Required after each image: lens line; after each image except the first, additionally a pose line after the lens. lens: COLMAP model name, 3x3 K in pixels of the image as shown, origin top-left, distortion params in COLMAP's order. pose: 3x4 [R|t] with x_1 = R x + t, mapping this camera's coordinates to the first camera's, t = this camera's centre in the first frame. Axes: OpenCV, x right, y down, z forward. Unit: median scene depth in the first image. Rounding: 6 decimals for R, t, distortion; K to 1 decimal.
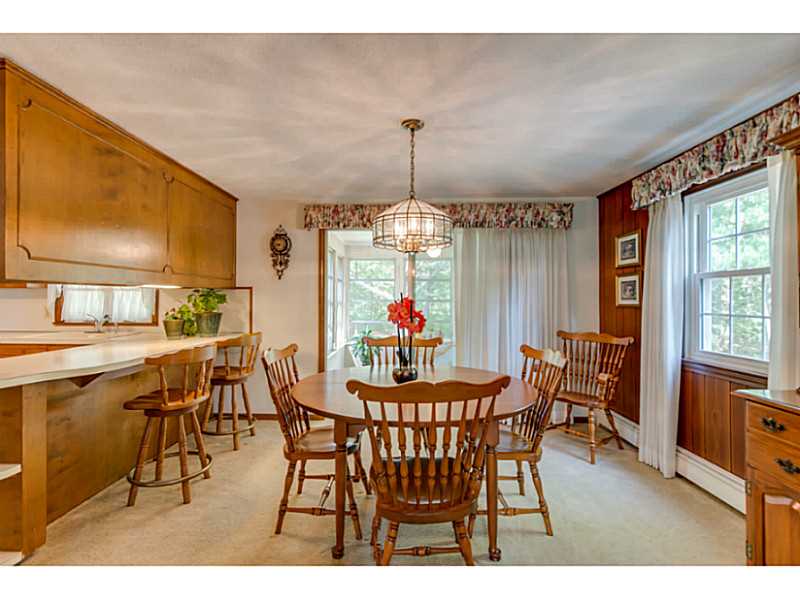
lens RADIAL K [[355.8, 0, 401.8], [0, 355.8, 291.1], [0, 0, 1]] dist [-0.001695, -0.000544]
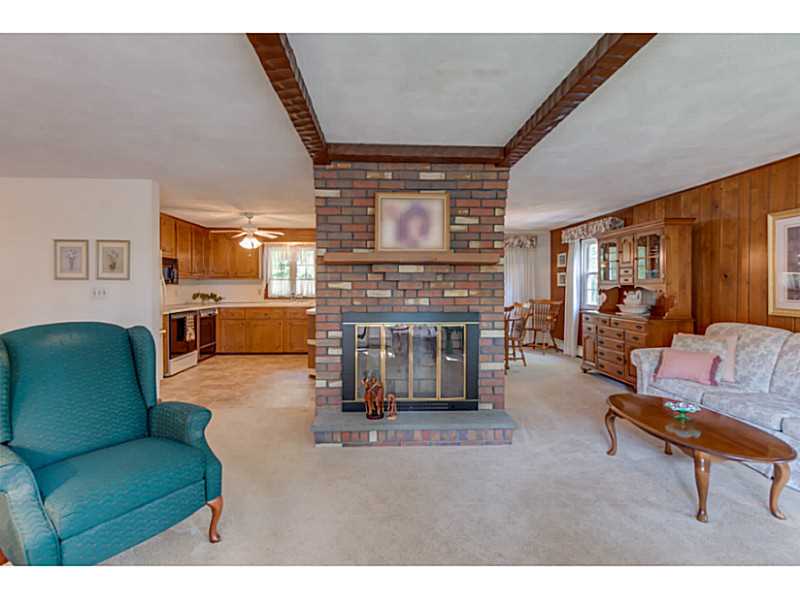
lens RADIAL K [[355.8, 0, 401.8], [0, 355.8, 291.1], [0, 0, 1]] dist [-0.001695, -0.000544]
pose [[0.997889, -0.005442, 0.064714, -0.352984], [0.003132, 0.999356, 0.035744, -0.008039], [-0.064867, -0.035466, 0.997263, -0.822163]]
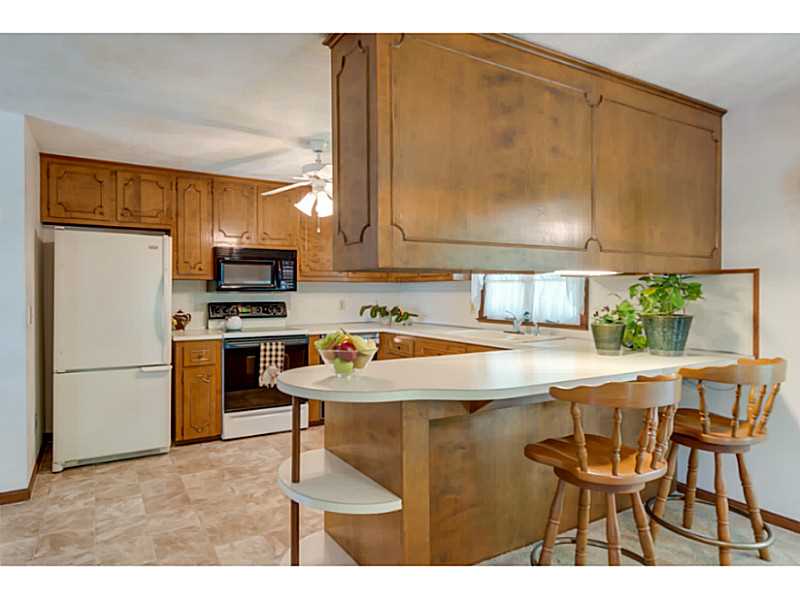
lens RADIAL K [[364.7, 0, 399.7], [0, 364.7, 296.3], [0, 0, 1]] dist [0.002245, 0.001116]
pose [[0.410554, 0.010481, -0.911776, -0.200778], [0.022181, 0.999523, 0.021477, 0.008241], [0.911567, -0.029041, 0.410125, 0.405542]]
